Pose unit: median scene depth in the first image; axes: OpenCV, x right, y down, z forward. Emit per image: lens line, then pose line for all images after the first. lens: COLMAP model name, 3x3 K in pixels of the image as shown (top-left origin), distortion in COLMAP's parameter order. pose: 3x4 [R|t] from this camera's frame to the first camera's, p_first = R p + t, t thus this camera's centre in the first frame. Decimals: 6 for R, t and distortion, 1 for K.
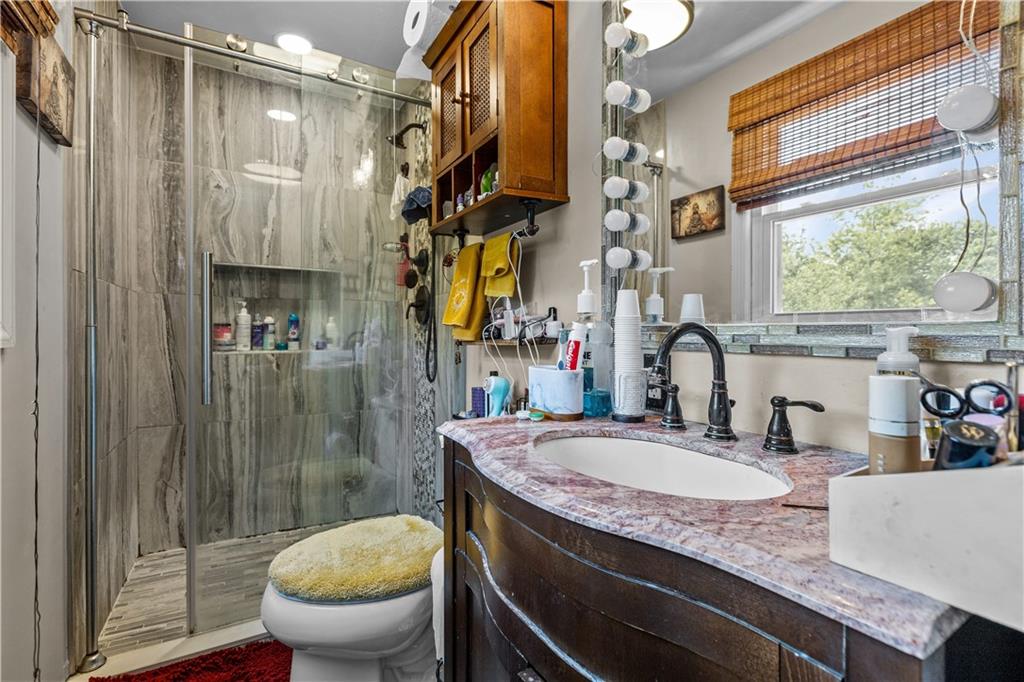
lens RADIAL K [[459.8, 0, 514.3], [0, 459.8, 343.0], [0, 0, 1]] dist [-0.001812, 0.000308]
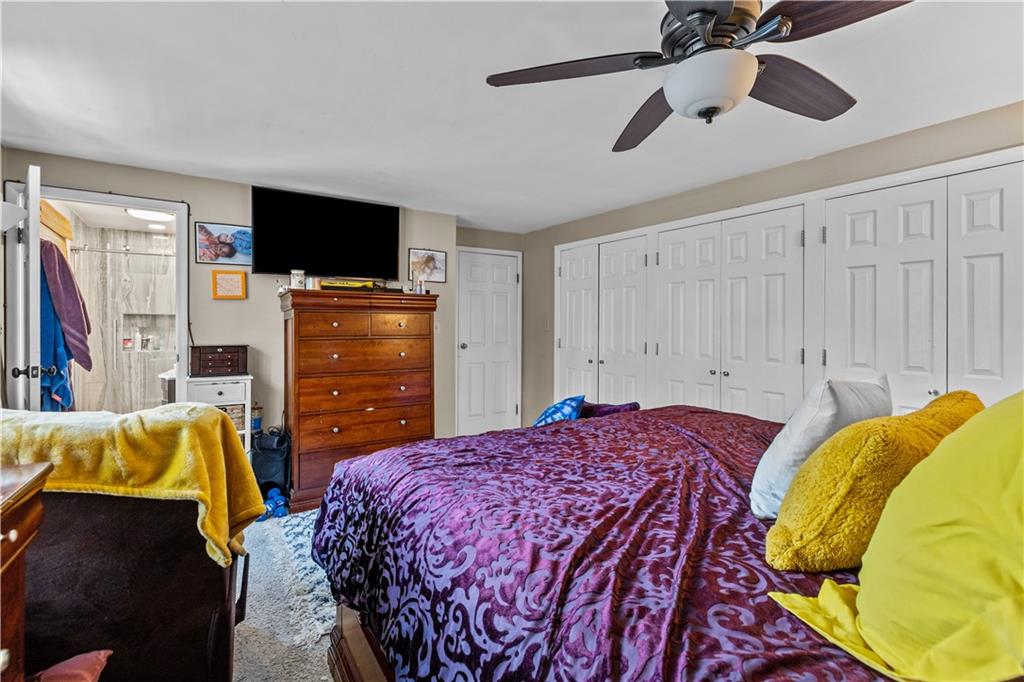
lens RADIAL K [[459.8, 0, 509.8], [0, 459.8, 335.8], [0, 0, 1]] dist [-0.001812, 0.000308]
pose [[0.996035, -0.003147, 0.088909, 1.067880], [0.003378, 0.999991, -0.002443, -0.046202], [-0.088901, 0.002733, 0.996037, -1.462711]]
